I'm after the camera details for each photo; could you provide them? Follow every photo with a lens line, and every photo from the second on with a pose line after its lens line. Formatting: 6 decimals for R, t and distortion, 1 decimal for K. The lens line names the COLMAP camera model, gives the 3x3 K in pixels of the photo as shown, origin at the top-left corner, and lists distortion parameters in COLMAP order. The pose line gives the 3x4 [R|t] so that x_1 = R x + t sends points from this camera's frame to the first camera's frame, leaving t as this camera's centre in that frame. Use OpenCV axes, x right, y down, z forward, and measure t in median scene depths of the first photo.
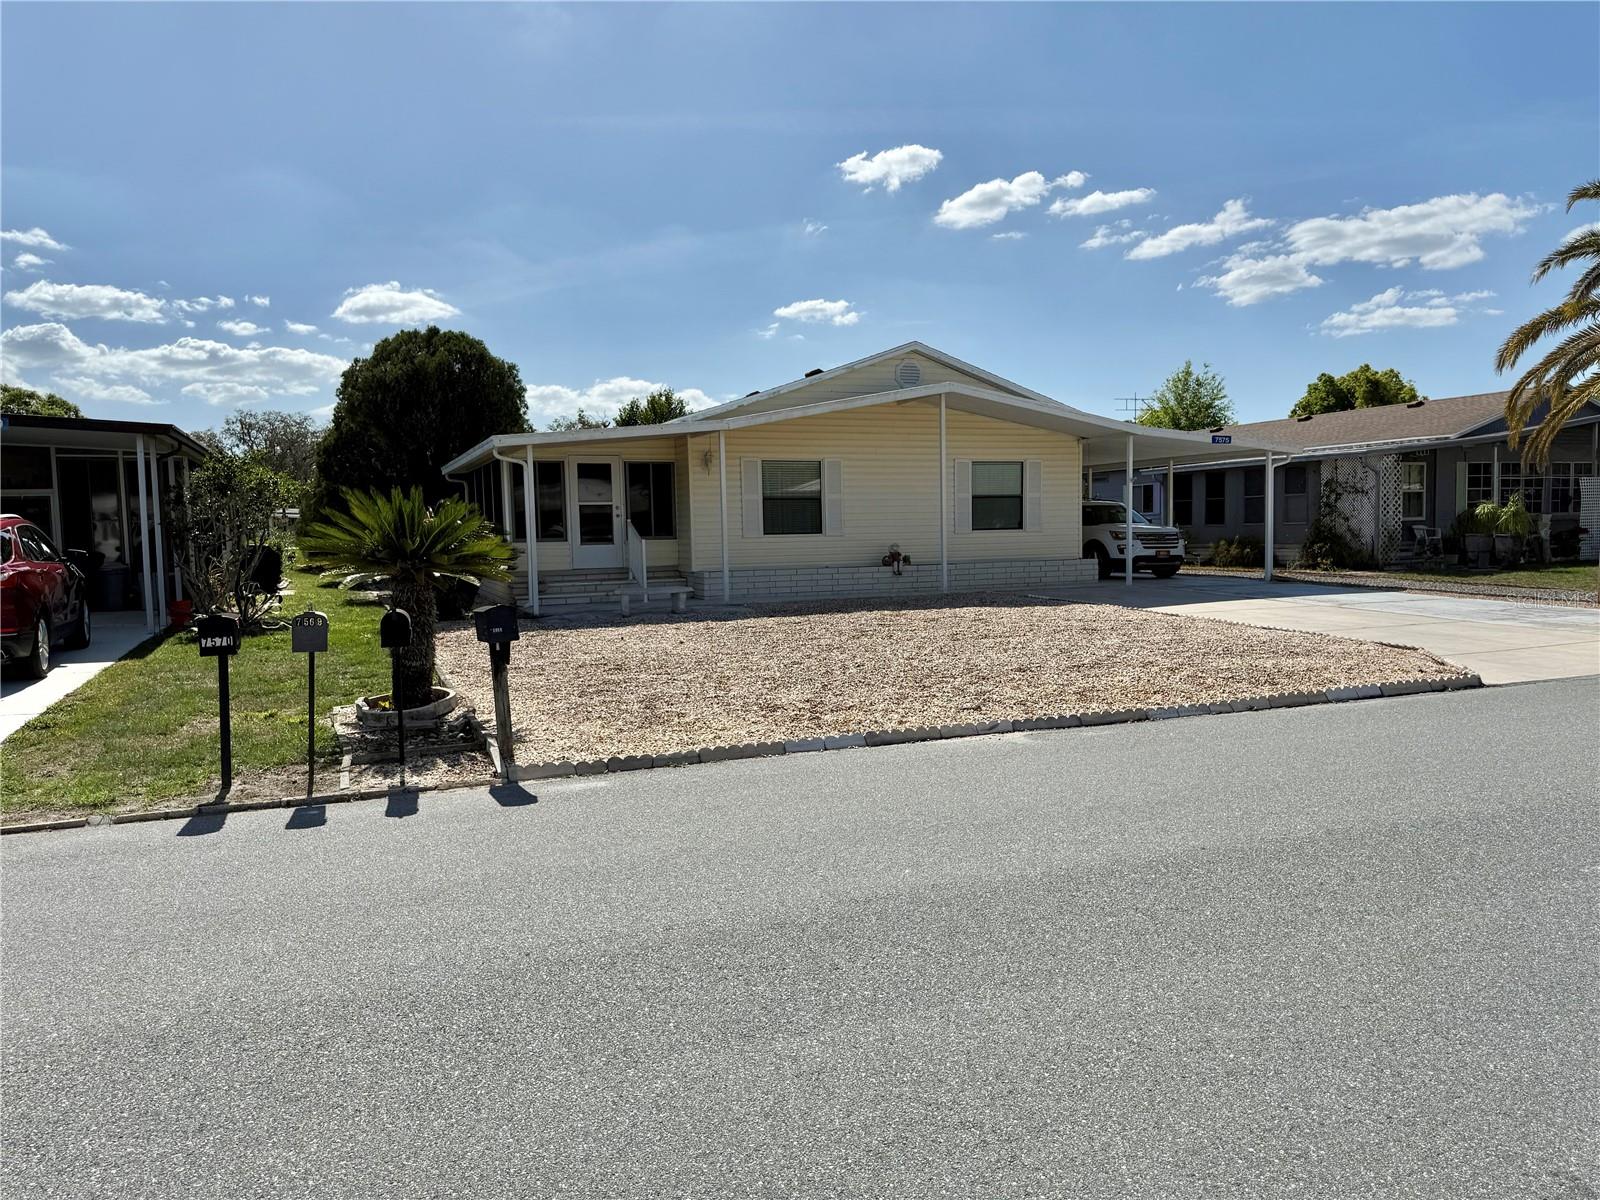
lens RADIAL K [[1131.0, 0, 800.0], [0, 1131.0, 600.0], [0, 0, 1]] dist [0.113699, -0.201361]
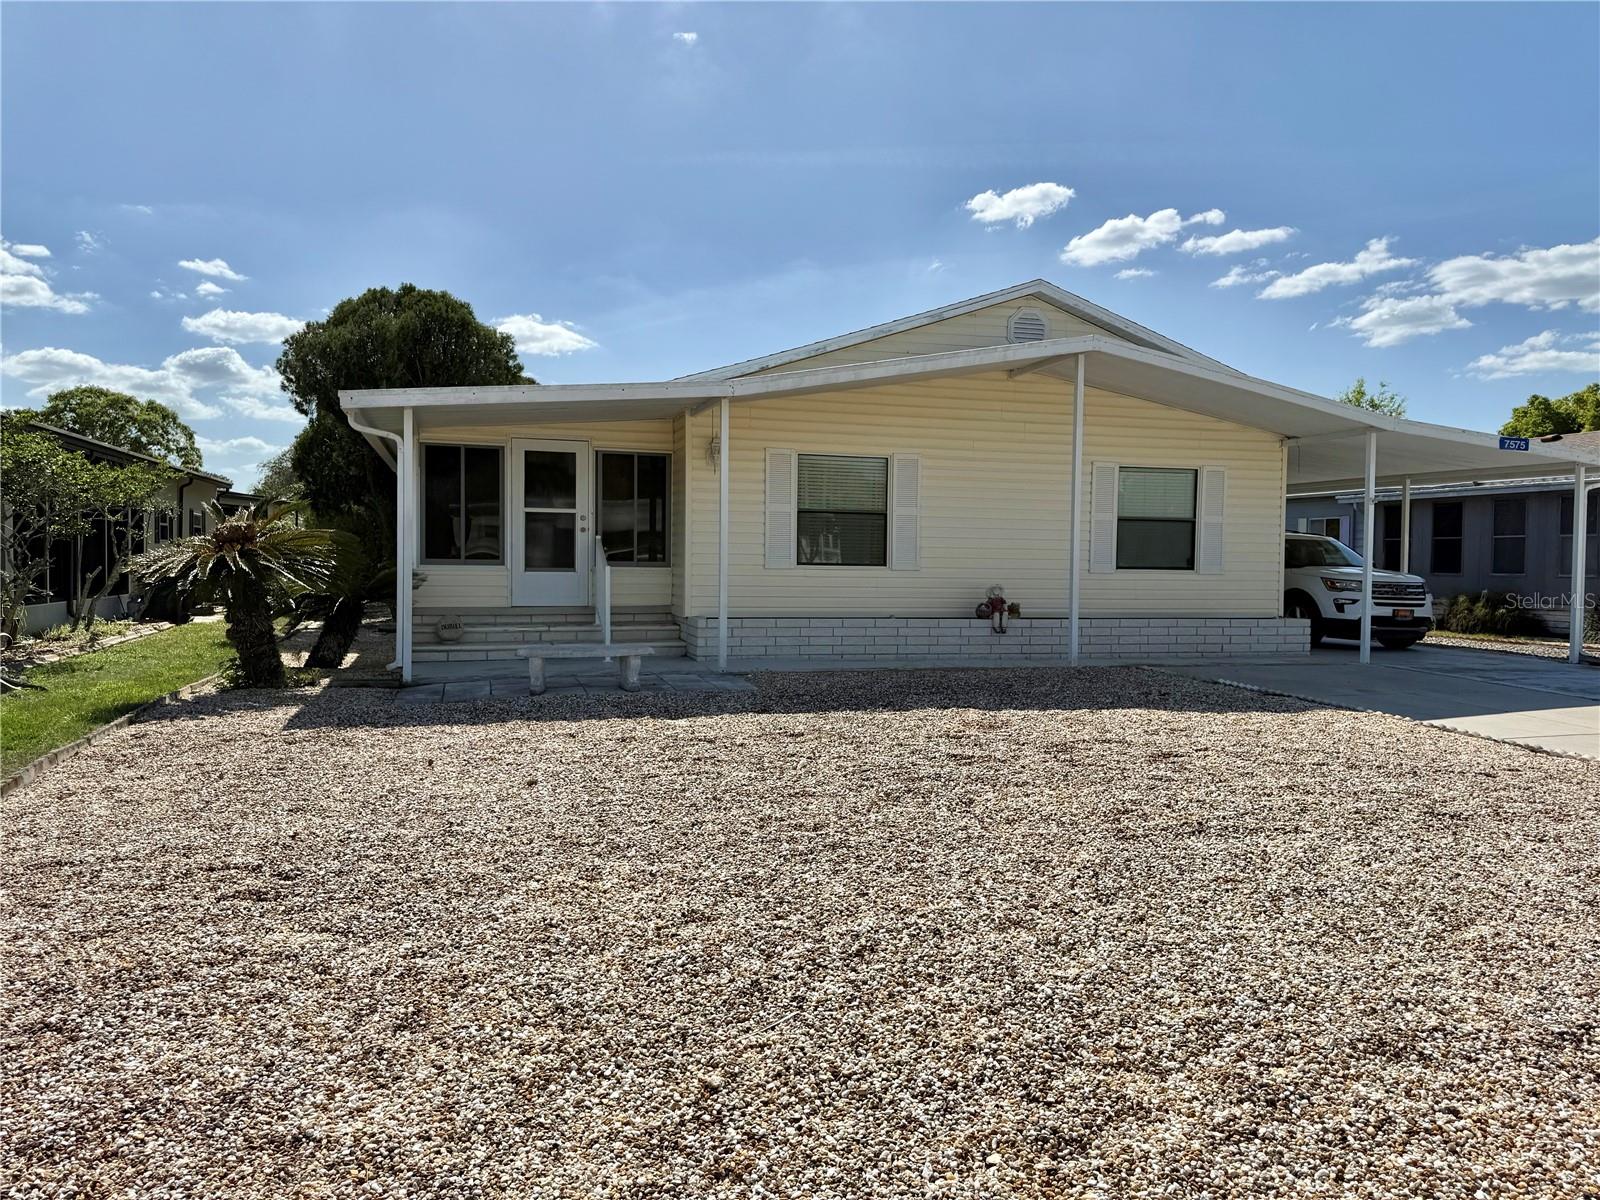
lens RADIAL K [[1104.2, 0, 774.1], [0, 1104.2, 639.6], [0, 0, 1]] dist [0.001372, -0.000645]
pose [[0.991361, 0.041874, -0.124300, 0.033772], [-0.040483, 0.999086, 0.013692, -0.020053], [0.124760, -0.008542, 0.992150, 0.319283]]
